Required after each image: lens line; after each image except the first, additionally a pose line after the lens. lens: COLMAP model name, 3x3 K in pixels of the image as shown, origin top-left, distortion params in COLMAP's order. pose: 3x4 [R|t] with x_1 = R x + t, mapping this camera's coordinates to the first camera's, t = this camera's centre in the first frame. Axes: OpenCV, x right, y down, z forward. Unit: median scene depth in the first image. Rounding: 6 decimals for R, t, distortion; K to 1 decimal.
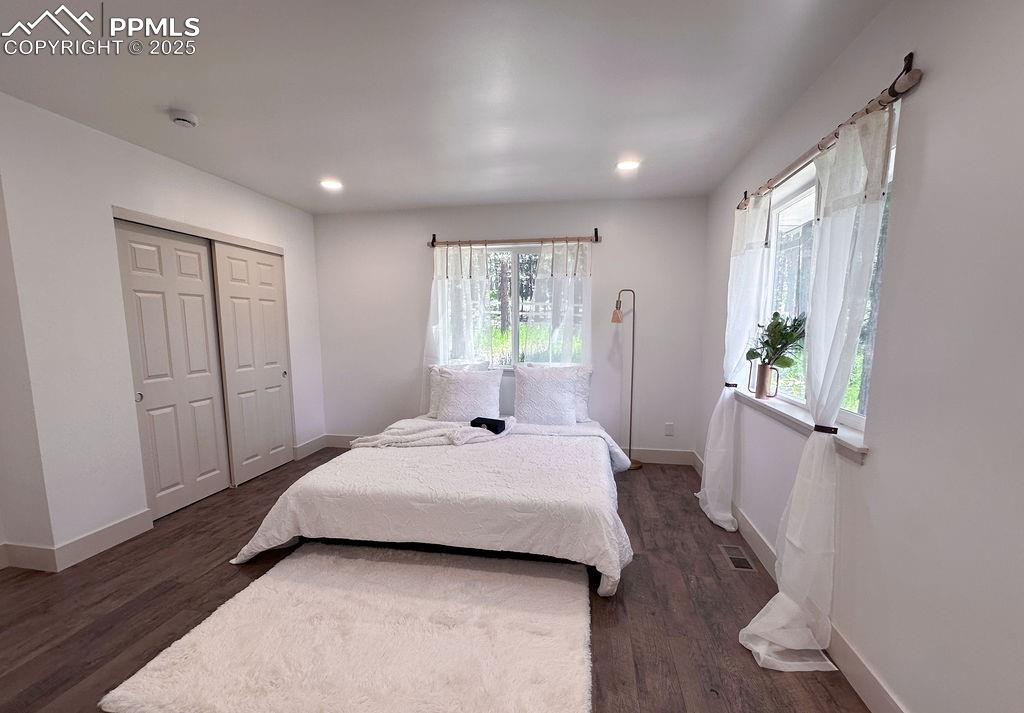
lens RADIAL K [[439.7, 0, 512.2], [0, 439.7, 377.0], [0, 0, 1]] dist [-0.018890, -0.000122]
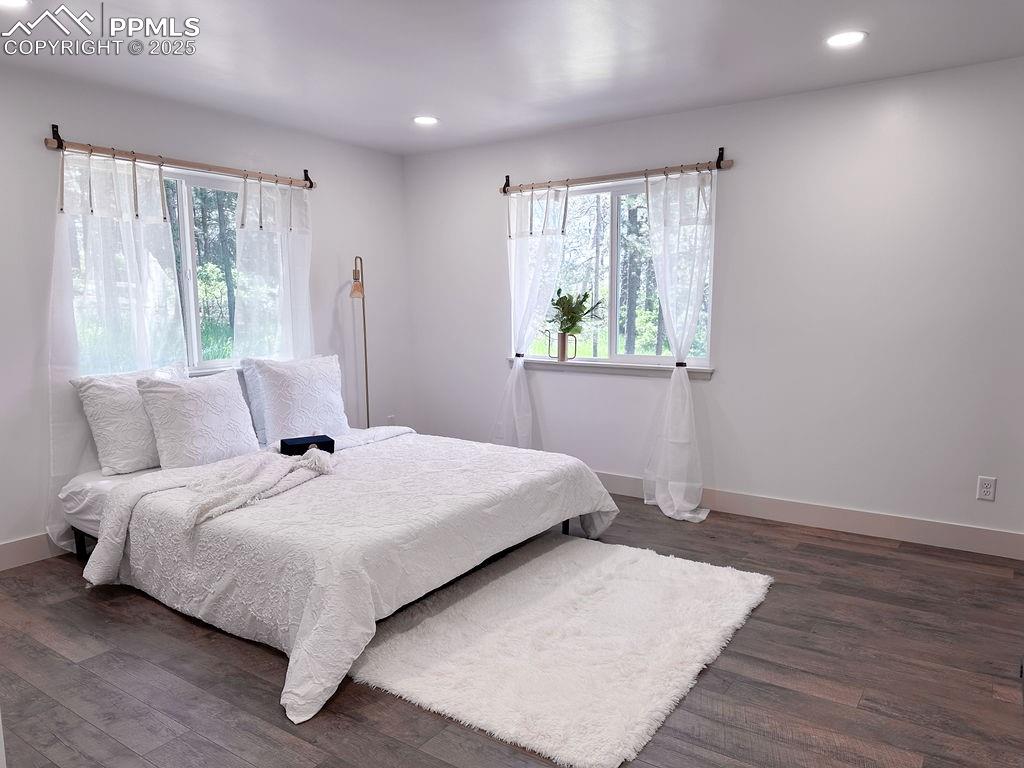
lens RADIAL K [[713.3, 0, 512.0], [0, 713.3, 384.0], [0, 0, 1]] dist [0.004381, -0.001453]
pose [[0.417208, -0.103278, 0.902924, -1.276654], [0.116170, 0.991432, 0.059723, -0.022475], [-0.901356, 0.079976, 0.425631, 0.328249]]
